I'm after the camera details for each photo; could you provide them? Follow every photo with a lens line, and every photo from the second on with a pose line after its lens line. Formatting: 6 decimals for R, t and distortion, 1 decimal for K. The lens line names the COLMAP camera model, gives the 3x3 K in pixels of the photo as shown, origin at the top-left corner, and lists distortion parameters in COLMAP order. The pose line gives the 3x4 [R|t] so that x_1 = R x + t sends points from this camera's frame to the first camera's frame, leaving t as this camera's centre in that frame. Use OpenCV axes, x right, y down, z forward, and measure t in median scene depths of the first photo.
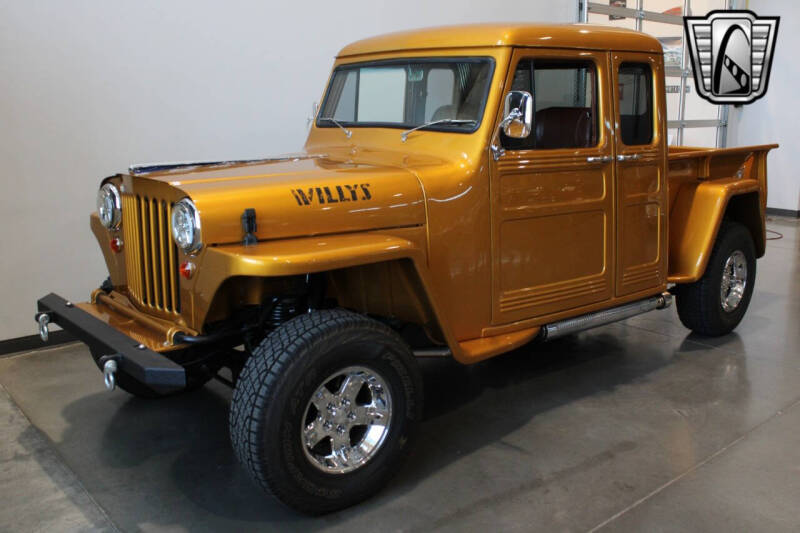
lens RADIAL K [[727.2, 0, 400.0], [0, 727.2, 266.5], [0, 0, 1]] dist [-0.006680, -0.003447]
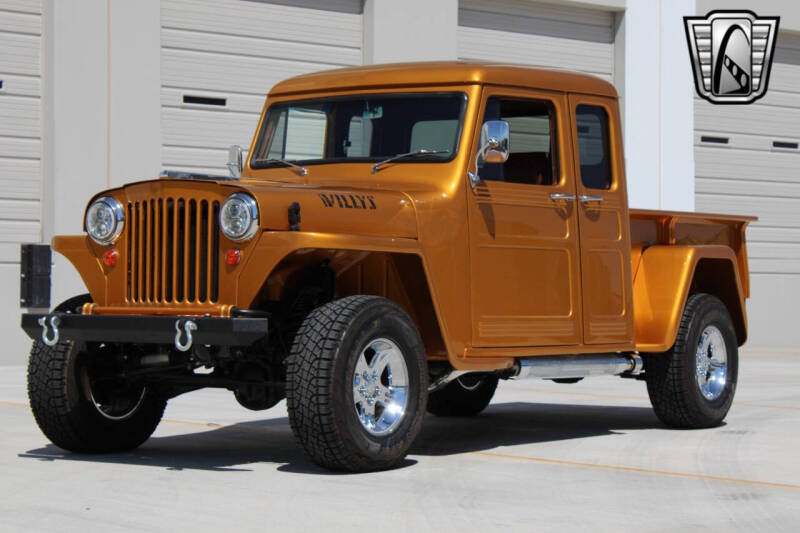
lens RADIAL K [[1967.0, 0, 400.0], [0, 1967.0, 266.5], [0, 0, 1]] dist [0.070834, 0.265568]
pose [[0.972065, 0.012715, 0.234368, -0.589950], [0.041665, 0.973325, -0.225615, 0.559025], [-0.230985, 0.229078, 0.945605, -1.516246]]
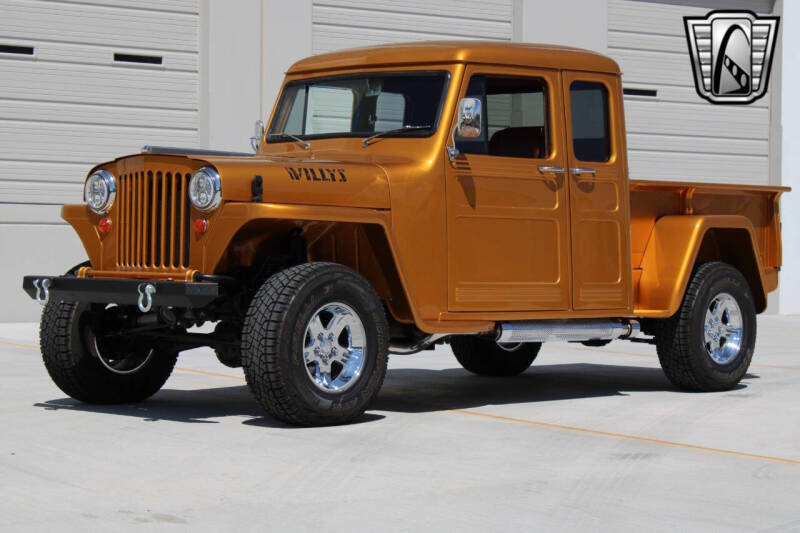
lens RADIAL K [[1902.7, 0, 400.0], [0, 1902.7, 266.5], [0, 0, 1]] dist [0.033769, 0.266687]
pose [[0.995651, 0.016513, 0.091686, -0.196702], [0.003022, 0.977922, -0.208946, 0.576925], [-0.093112, 0.208314, 0.973620, -1.665447]]
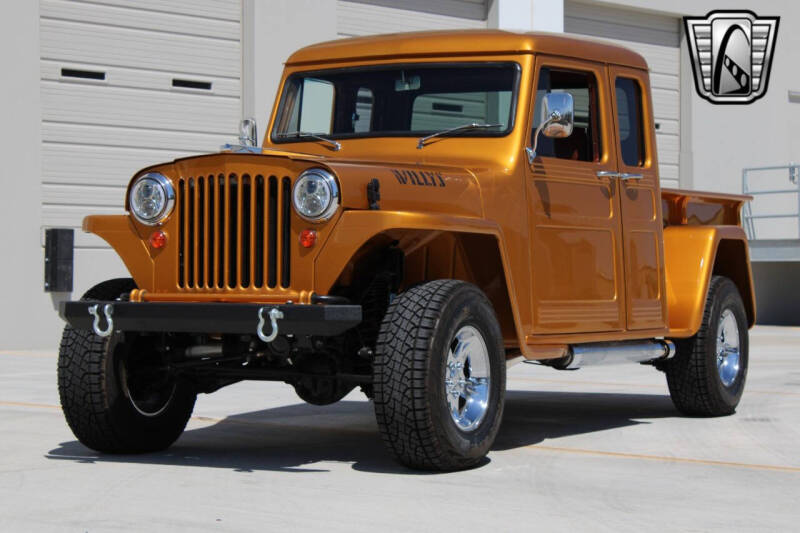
lens RADIAL K [[1967.0, 0, 400.0], [0, 1967.0, 266.5], [0, 0, 1]] dist [0.070834, 0.265568]
pose [[0.936252, 0.007139, 0.351257, -0.898380], [0.071161, 0.975217, -0.209494, 0.496532], [-0.344048, 0.221135, 0.912541, -1.238534]]
